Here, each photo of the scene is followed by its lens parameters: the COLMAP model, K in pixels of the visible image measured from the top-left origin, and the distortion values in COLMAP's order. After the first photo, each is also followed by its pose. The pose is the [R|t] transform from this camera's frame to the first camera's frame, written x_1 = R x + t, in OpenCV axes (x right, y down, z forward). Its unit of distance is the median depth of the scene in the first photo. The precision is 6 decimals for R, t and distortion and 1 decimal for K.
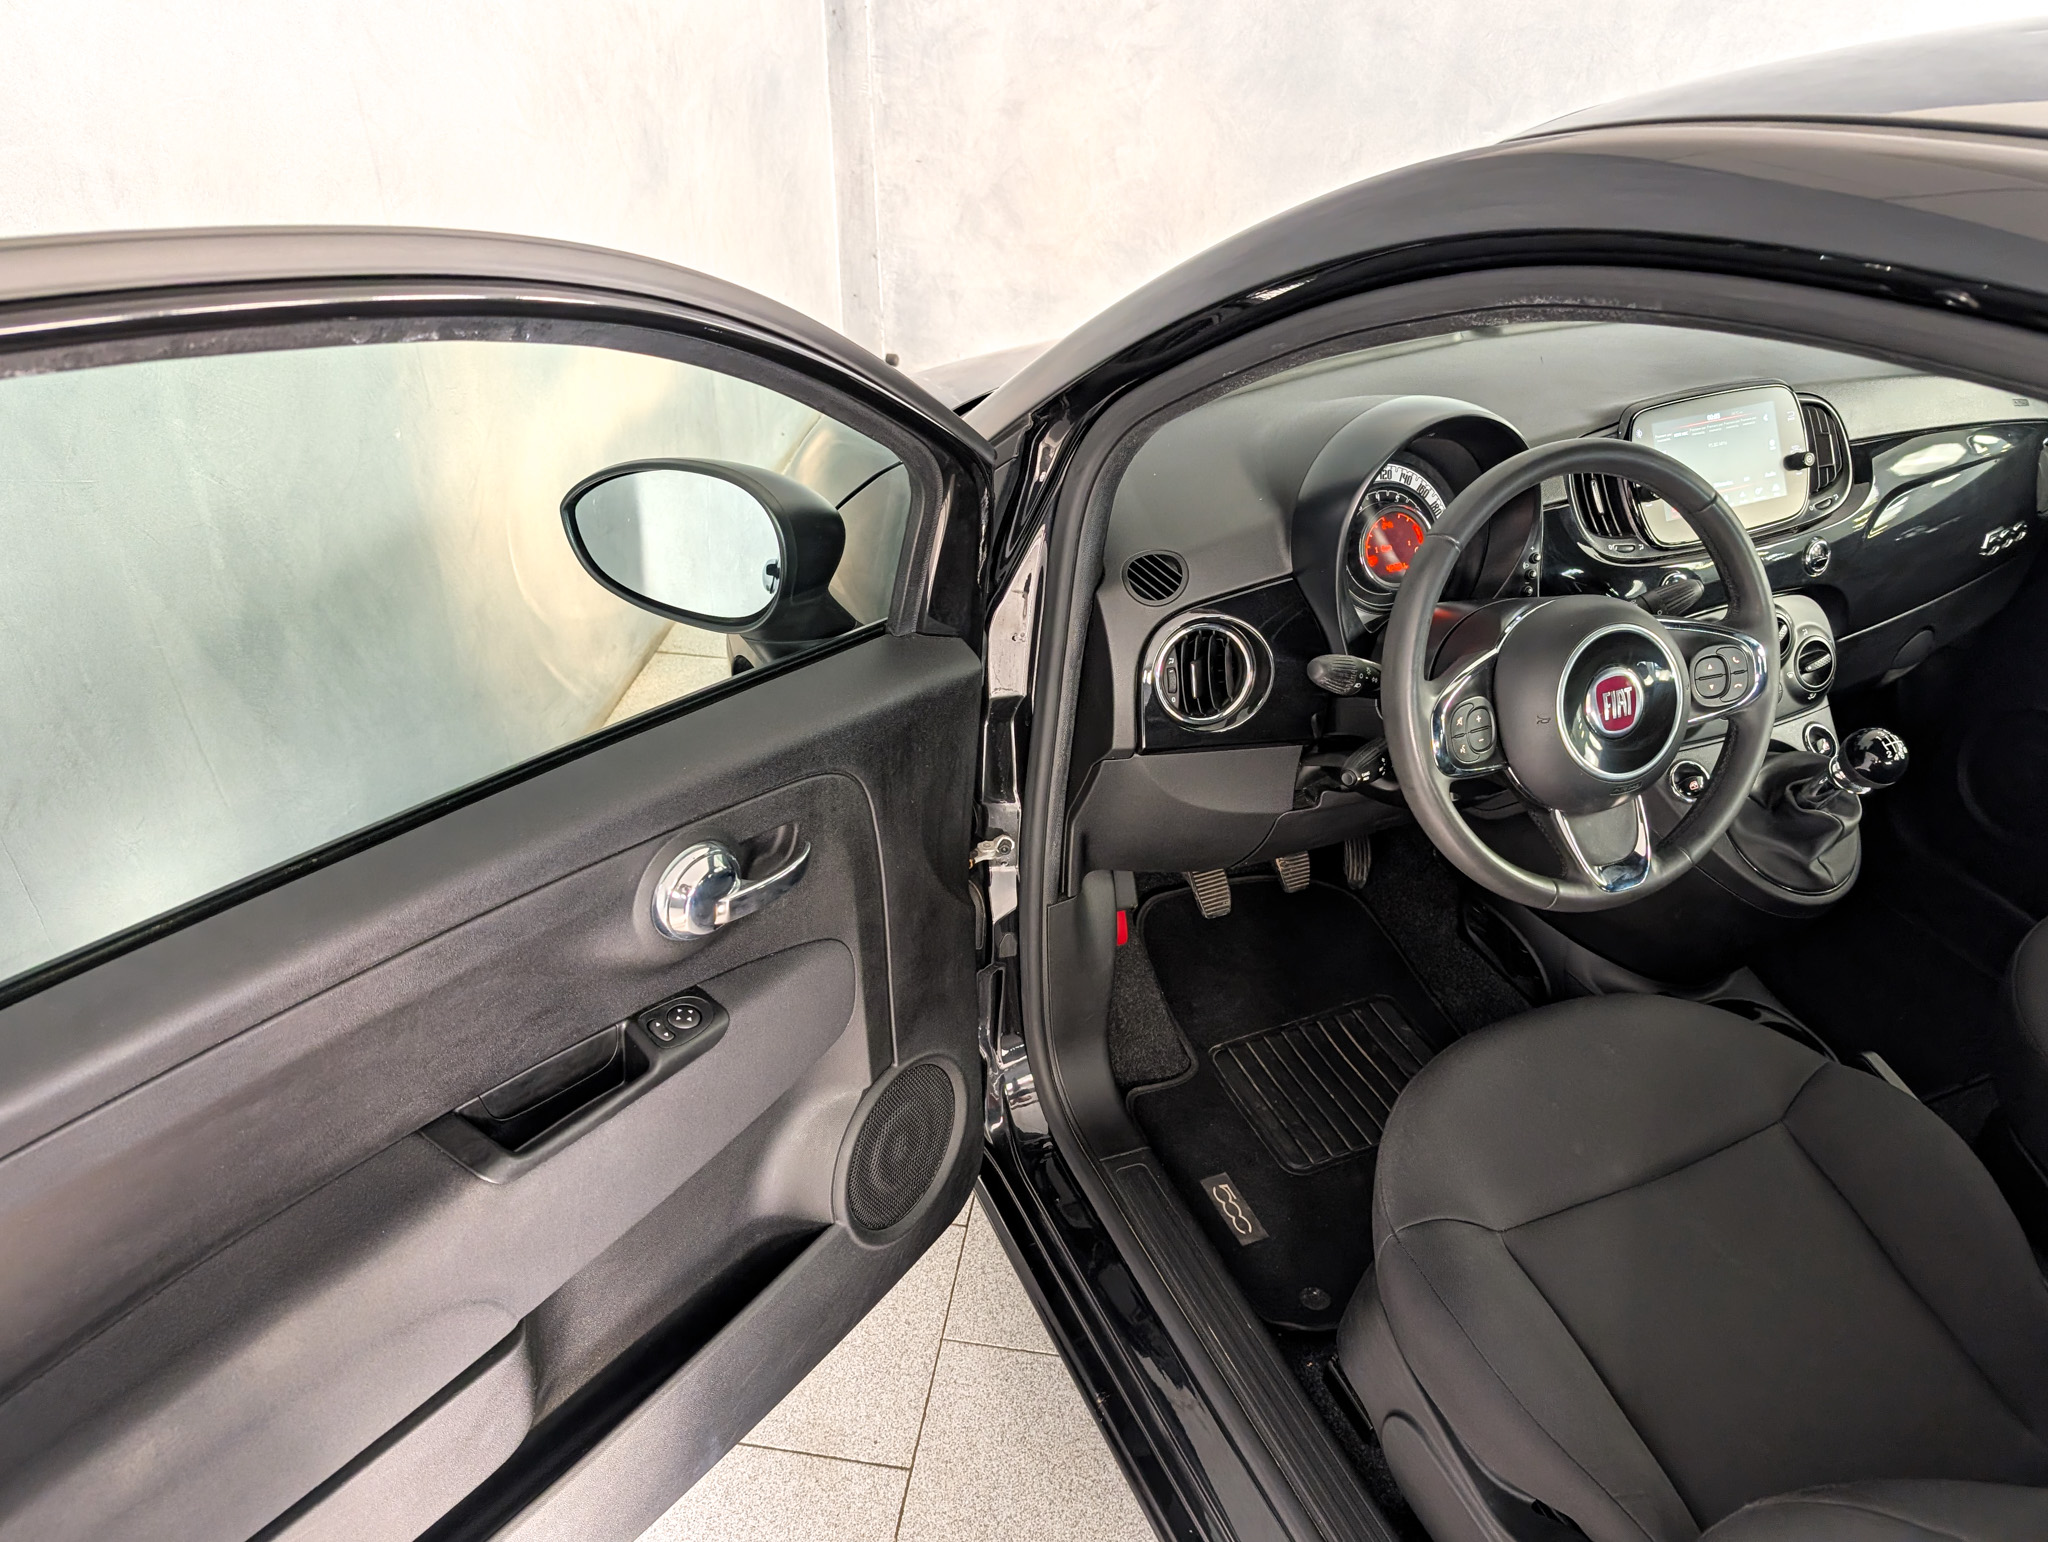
lens RADIAL K [[1513.6, 0, 1020.4], [0, 1513.6, 791.0], [0, 0, 1]] dist [0.052633, -0.054715]
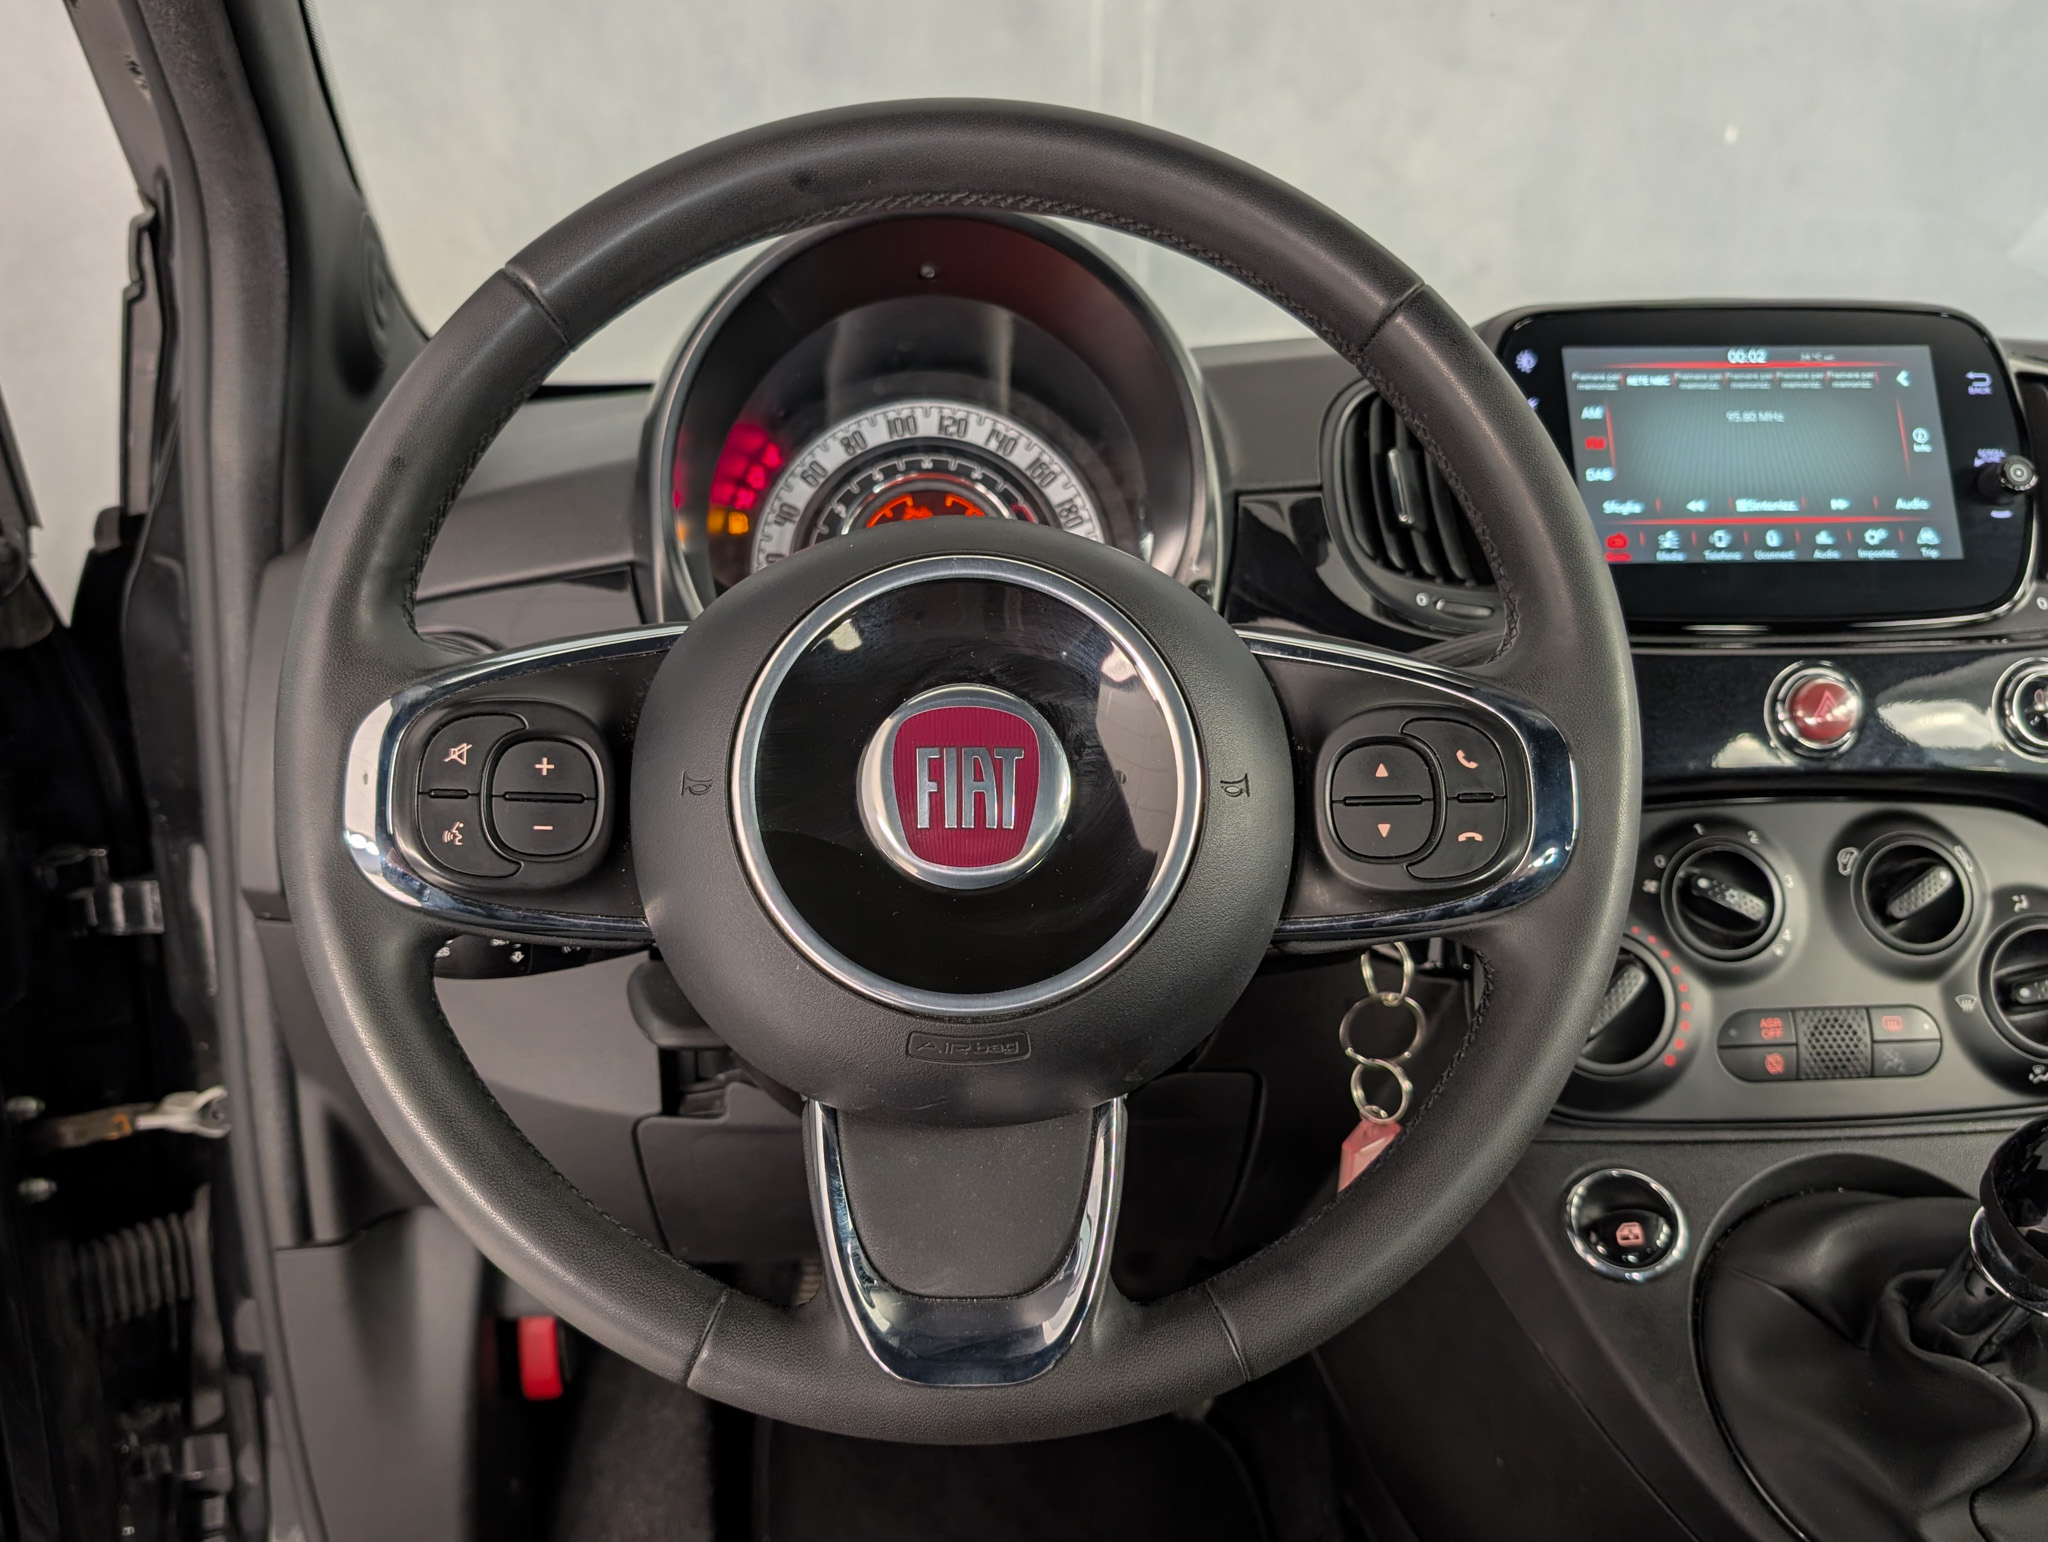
lens RADIAL K [[1673.7, 0, 995.7], [0, 1673.7, 780.5], [0, 0, 1]] dist [0.056903, -0.091563]
pose [[0.937907, 0.099048, -0.332446, 0.442688], [-0.191299, 0.947150, -0.257509, 0.029468], [0.289371, 0.305116, 0.907286, 0.570966]]
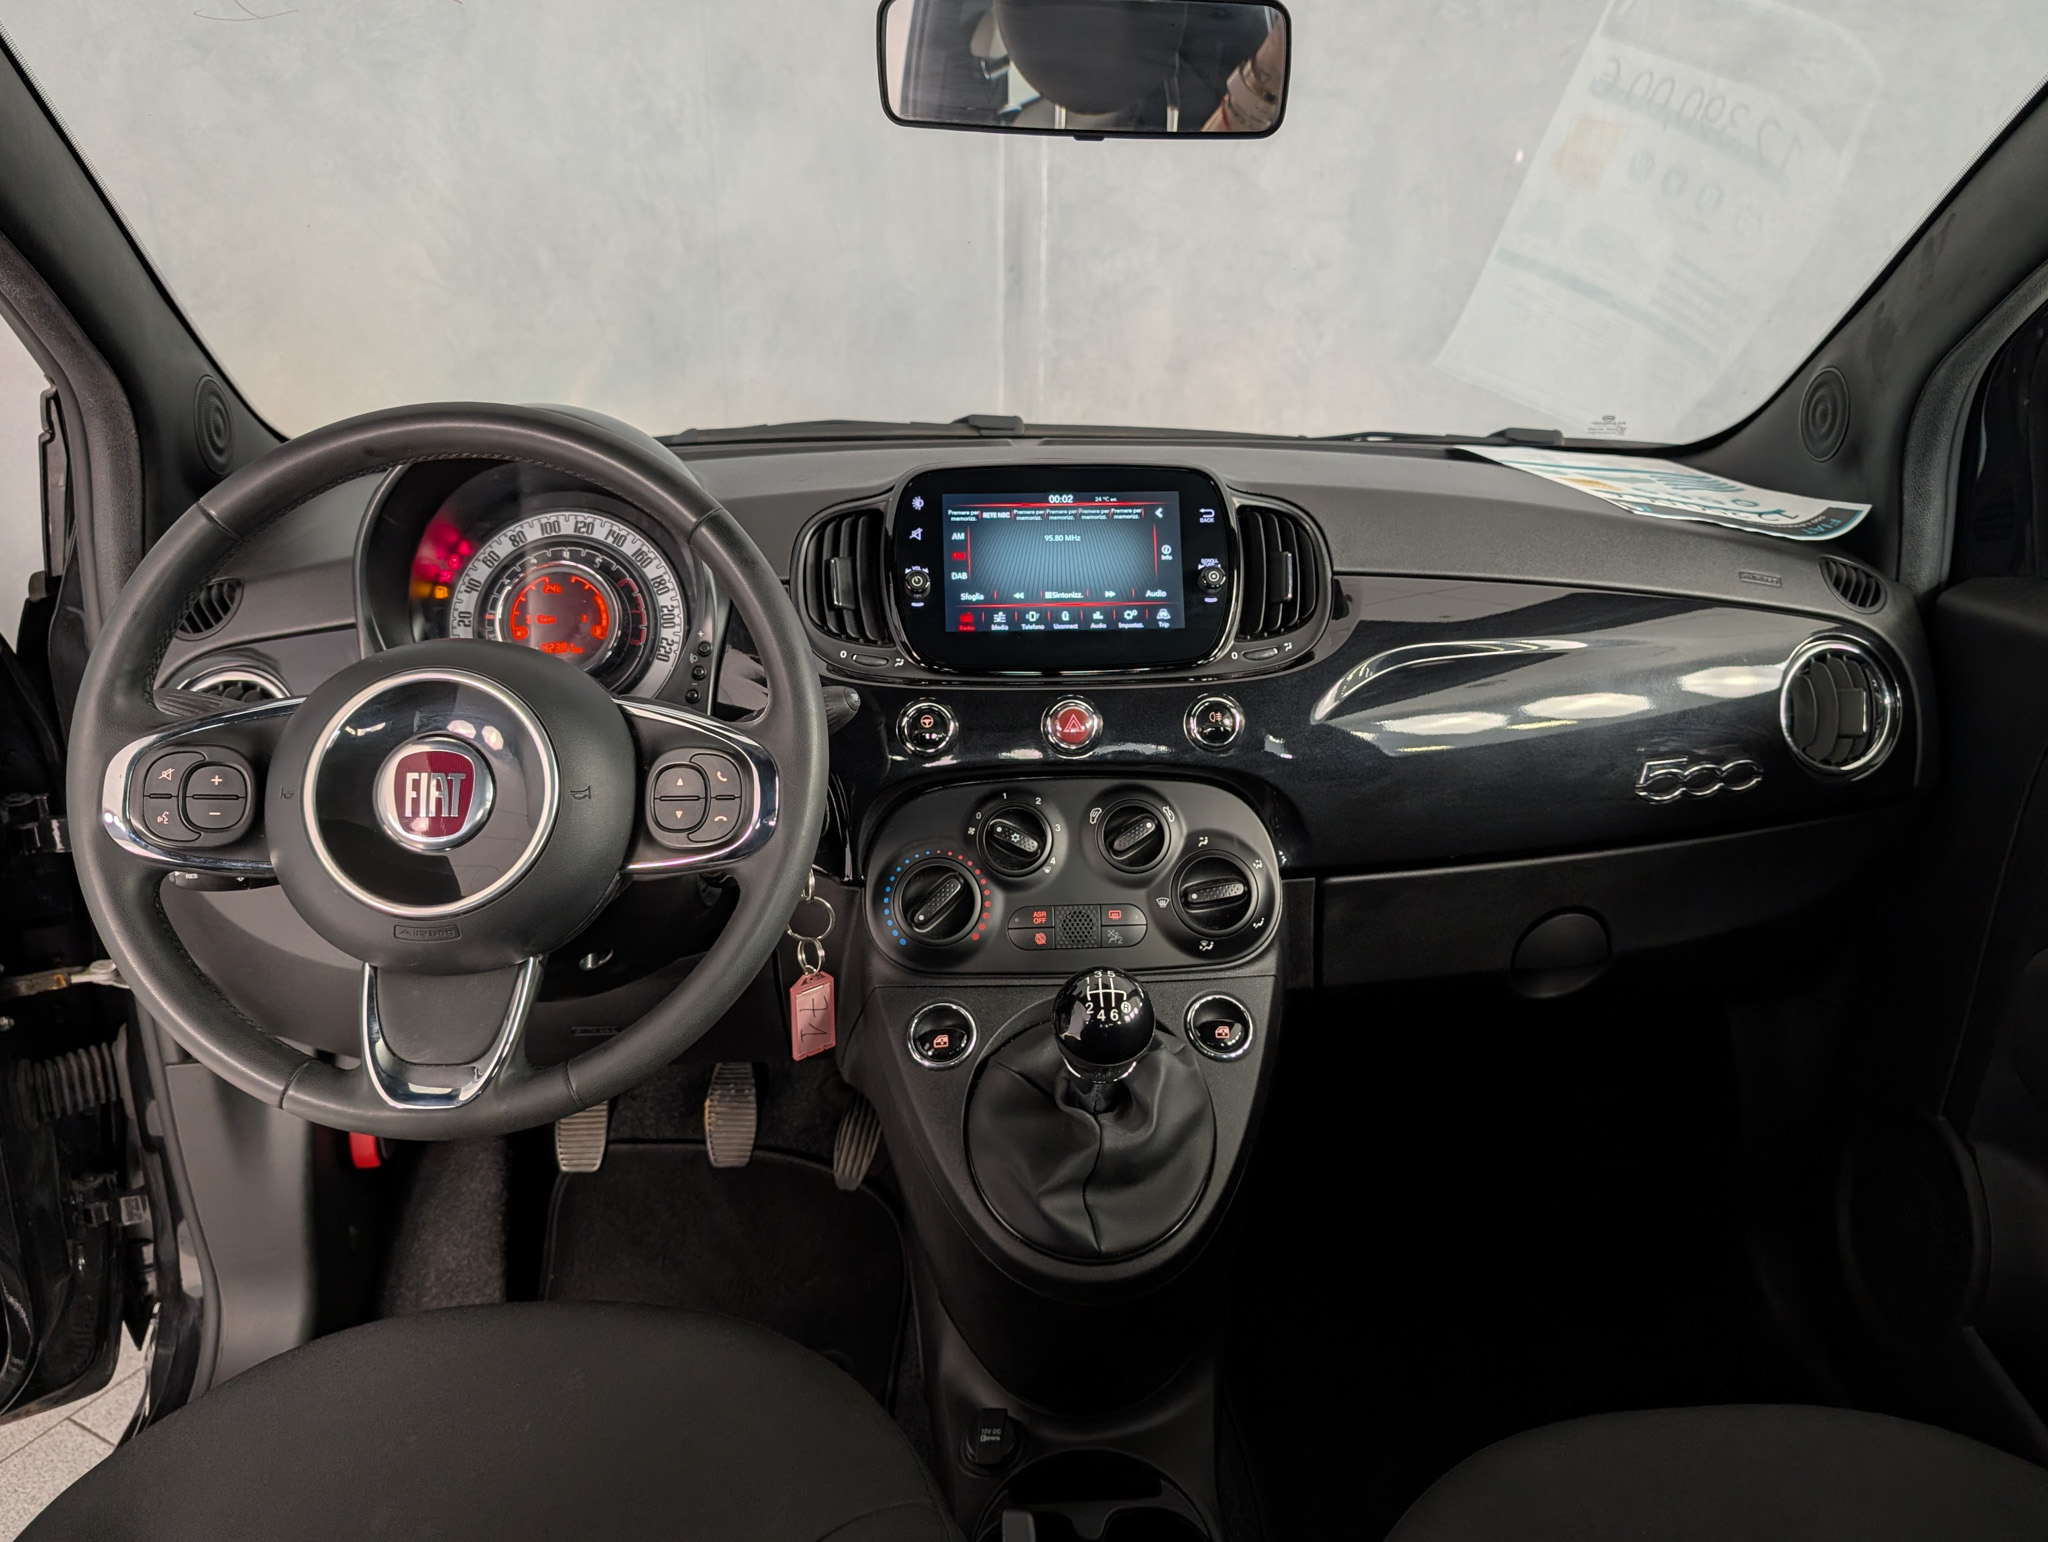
lens RADIAL K [[1572.3, 0, 1039.6], [0, 1572.3, 722.7], [0, 0, 1]] dist [0.056519, -0.072929]
pose [[0.940531, 0.111432, -0.320911, 0.708612], [-0.191620, 0.954063, -0.230318, 0.014119], [0.280504, 0.278114, 0.918678, 0.396257]]
